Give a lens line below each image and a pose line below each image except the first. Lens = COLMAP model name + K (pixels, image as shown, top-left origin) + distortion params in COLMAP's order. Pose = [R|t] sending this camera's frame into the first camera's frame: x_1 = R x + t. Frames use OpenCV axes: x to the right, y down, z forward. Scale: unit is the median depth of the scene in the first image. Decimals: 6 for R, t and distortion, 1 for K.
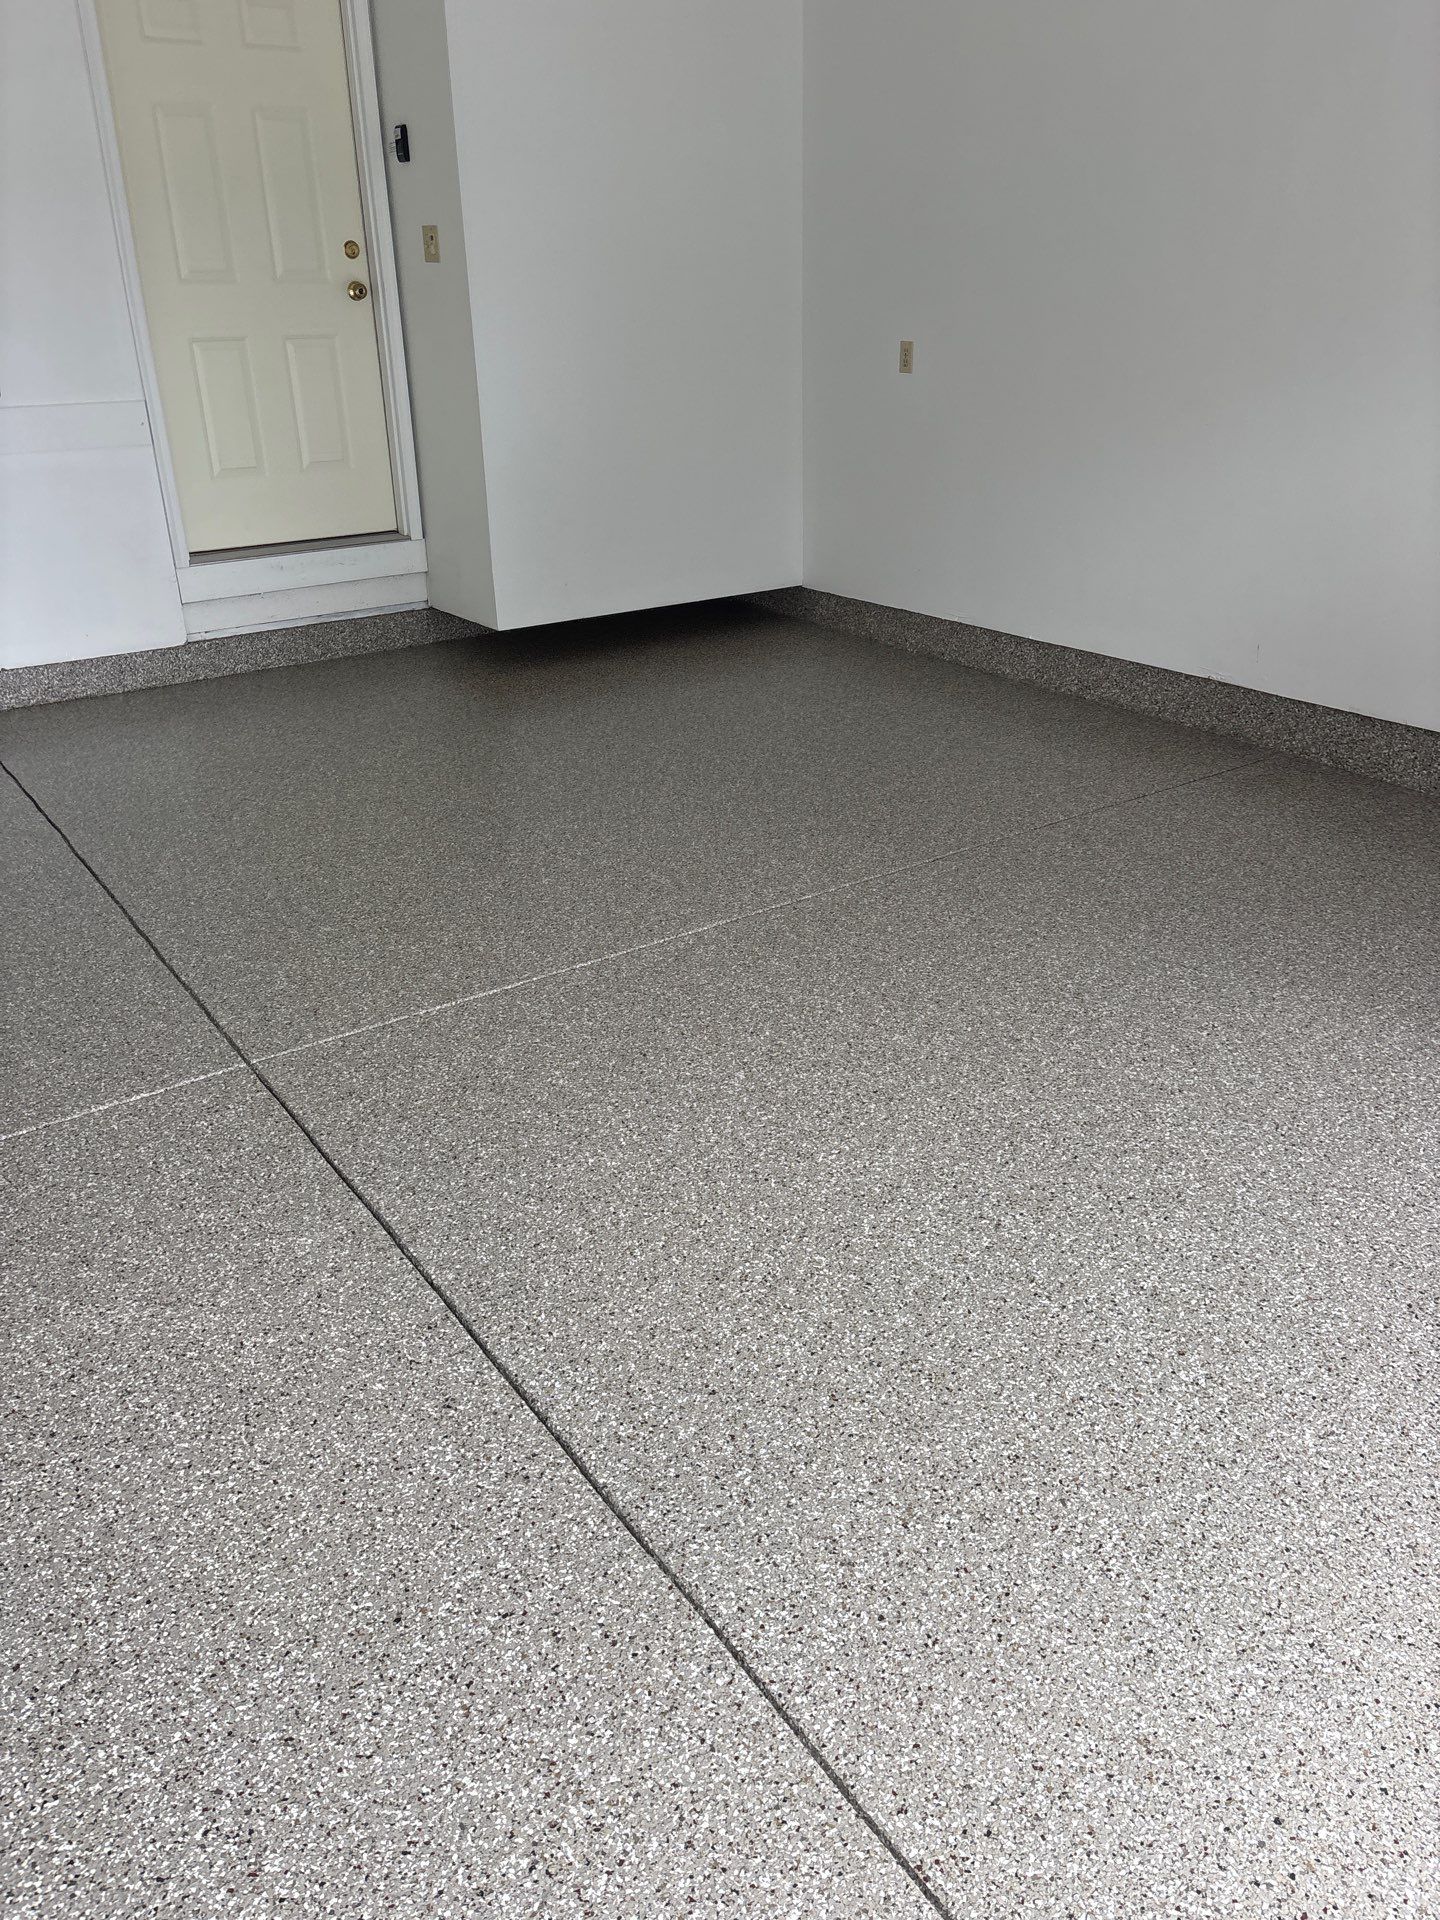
lens RADIAL K [[1450.6, 0, 729.9], [0, 1450.6, 959.5], [0, 0, 1]] dist [0.043516, -0.050498]
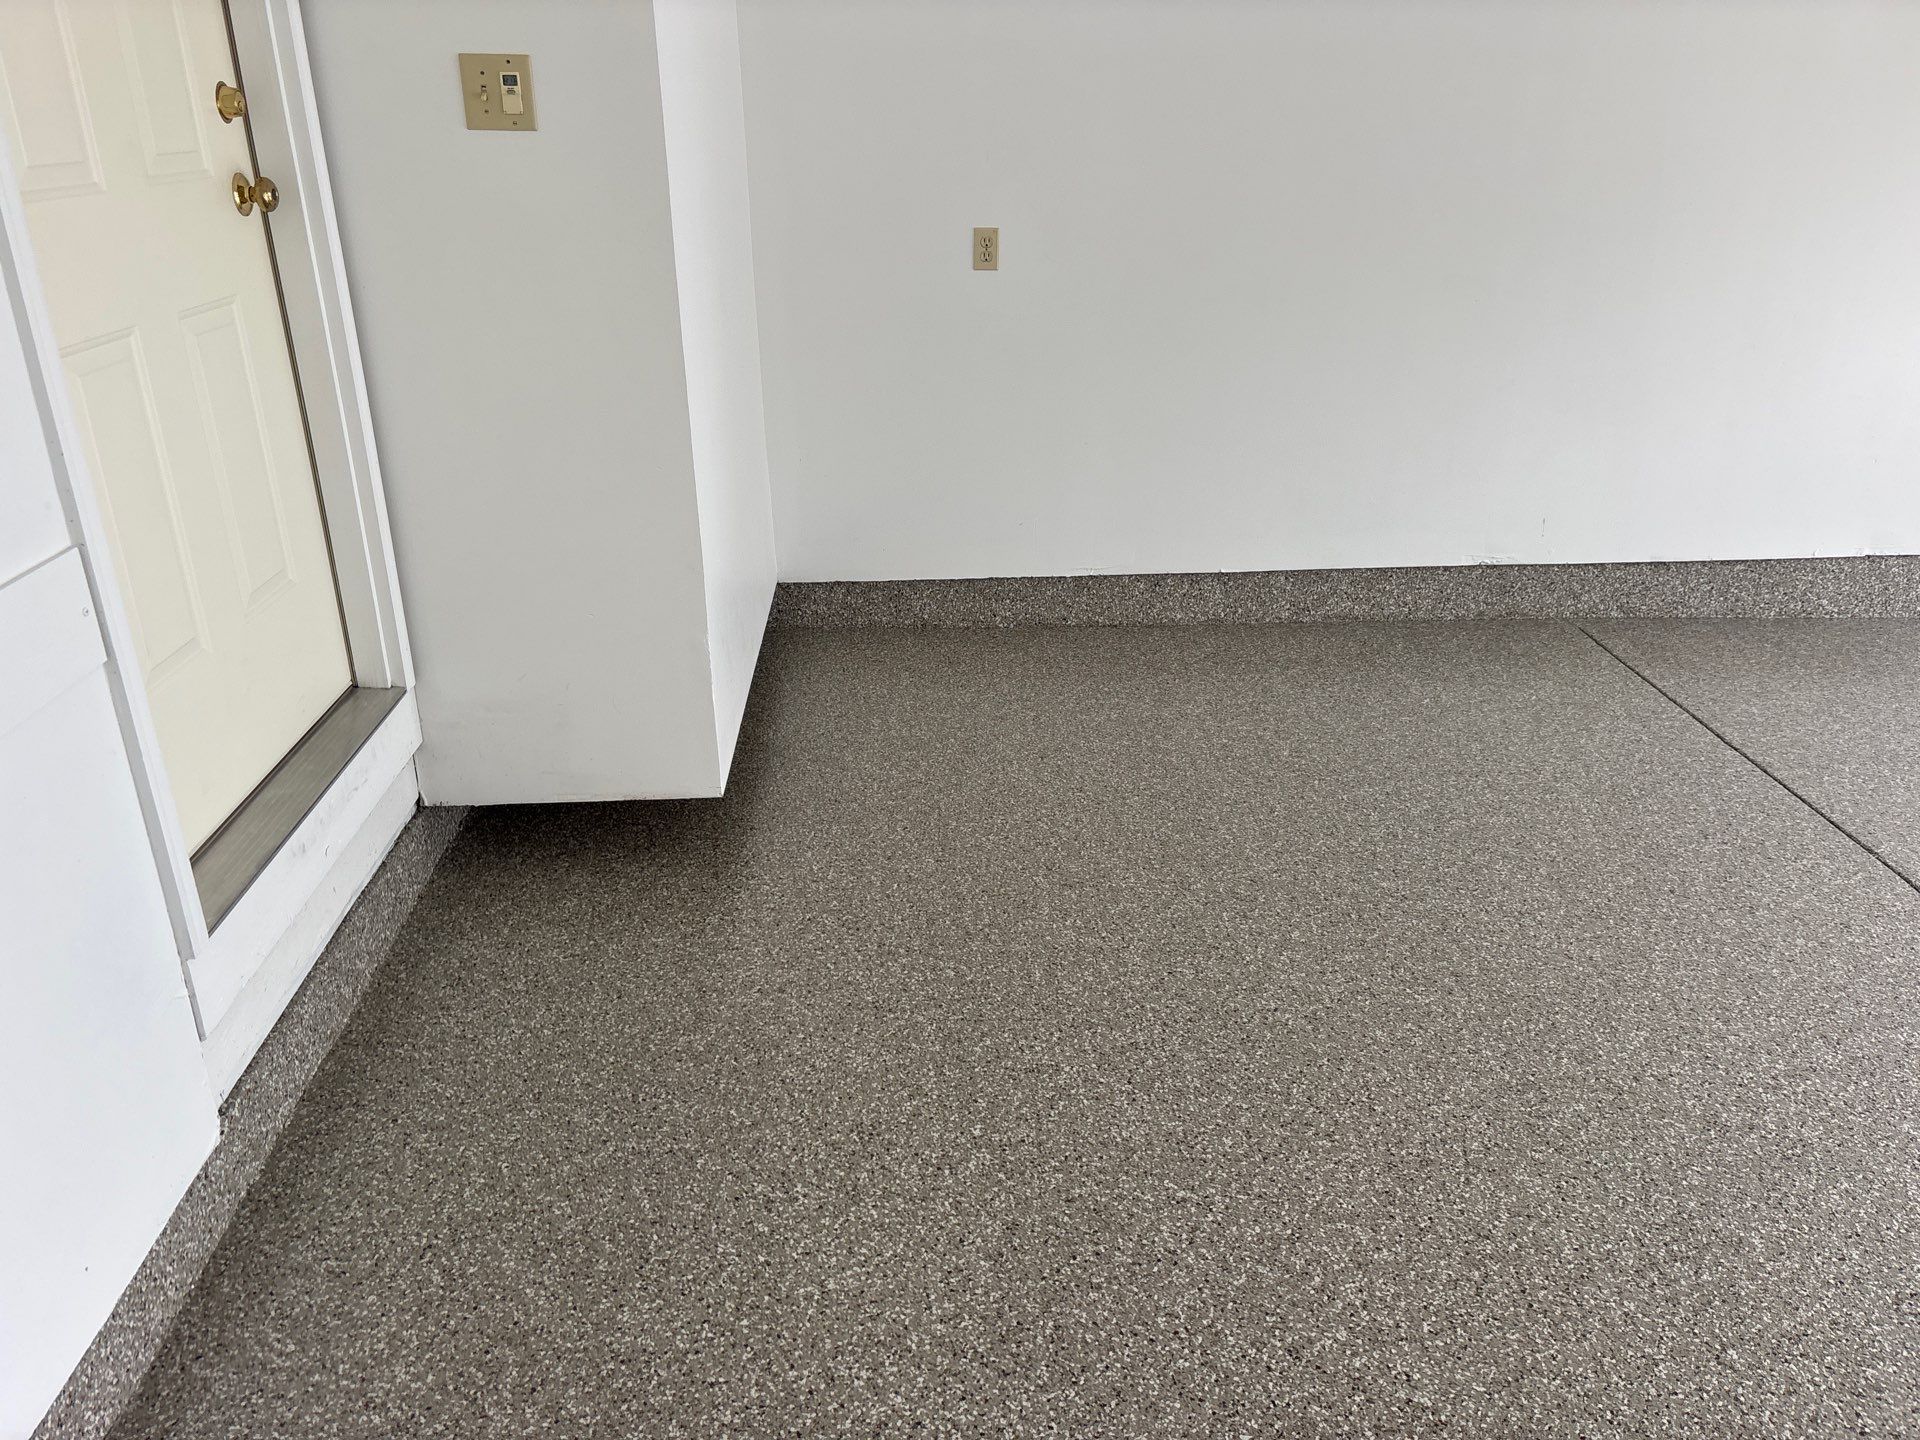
lens RADIAL K [[1450.6, 0, 957.7], [0, 1450.6, 740.4], [0, 0, 1]] dist [0.043516, -0.050498]
pose [[0.556963, -0.330439, 0.761973, -1.144622], [0.354036, 0.924376, 0.142085, -0.650378], [-0.751299, 0.190630, 0.631830, 1.322161]]
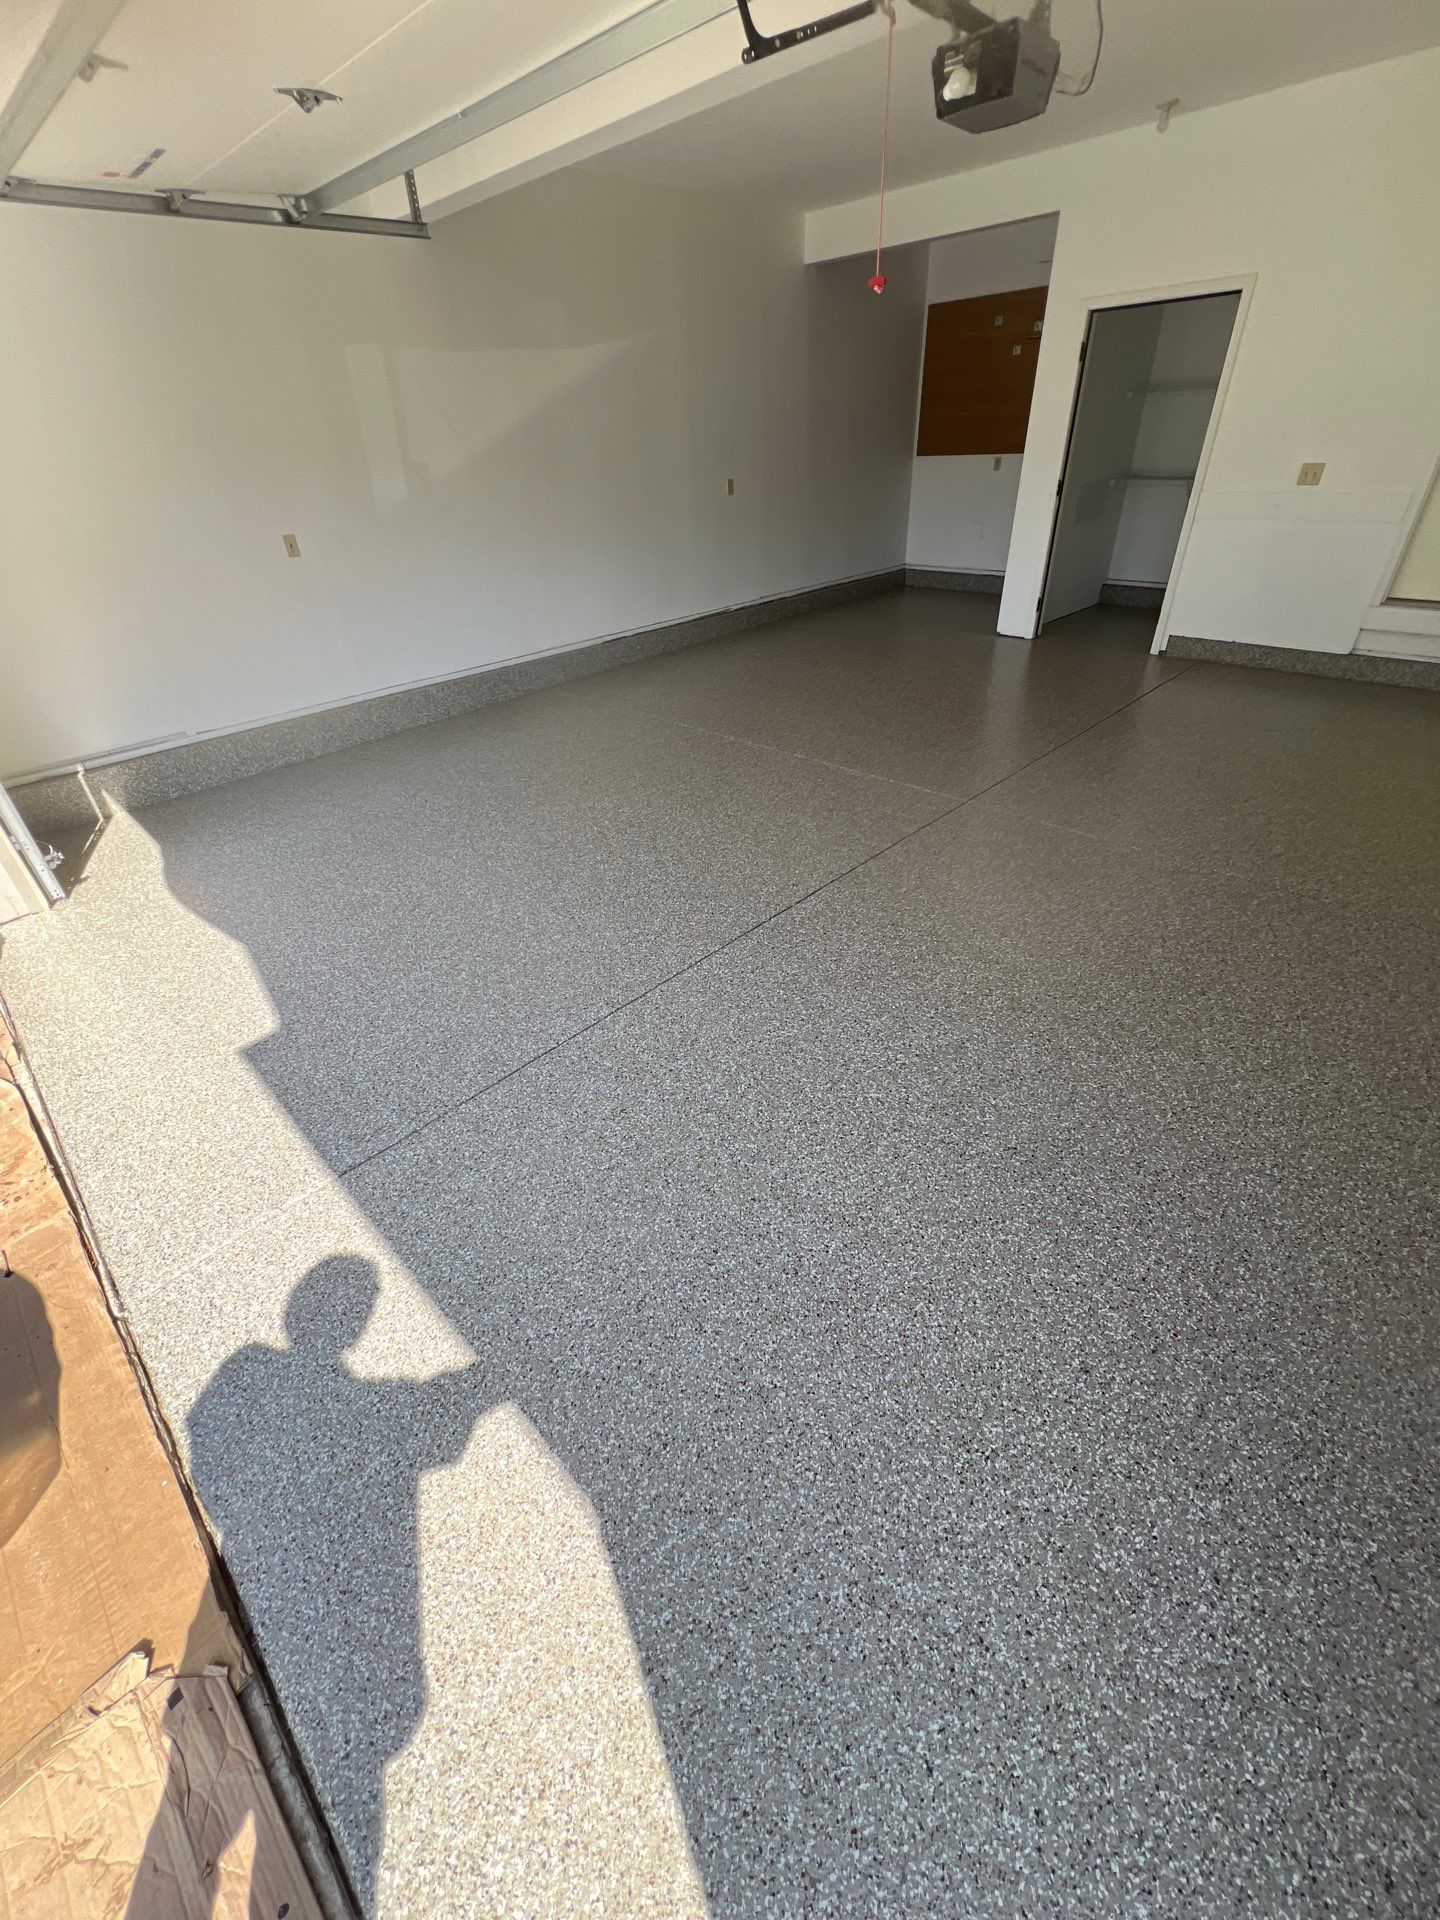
lens RADIAL K [[769.8, 0, 720.2], [0, 769.8, 954.2], [0, 0, 1]] dist [-0.002451, 0.000037]
pose [[0.168125, 0.558330, -0.812405, 0.868515], [-0.378028, 0.797645, 0.469954, -0.190650], [0.910400, 0.228101, 0.345168, 0.309418]]
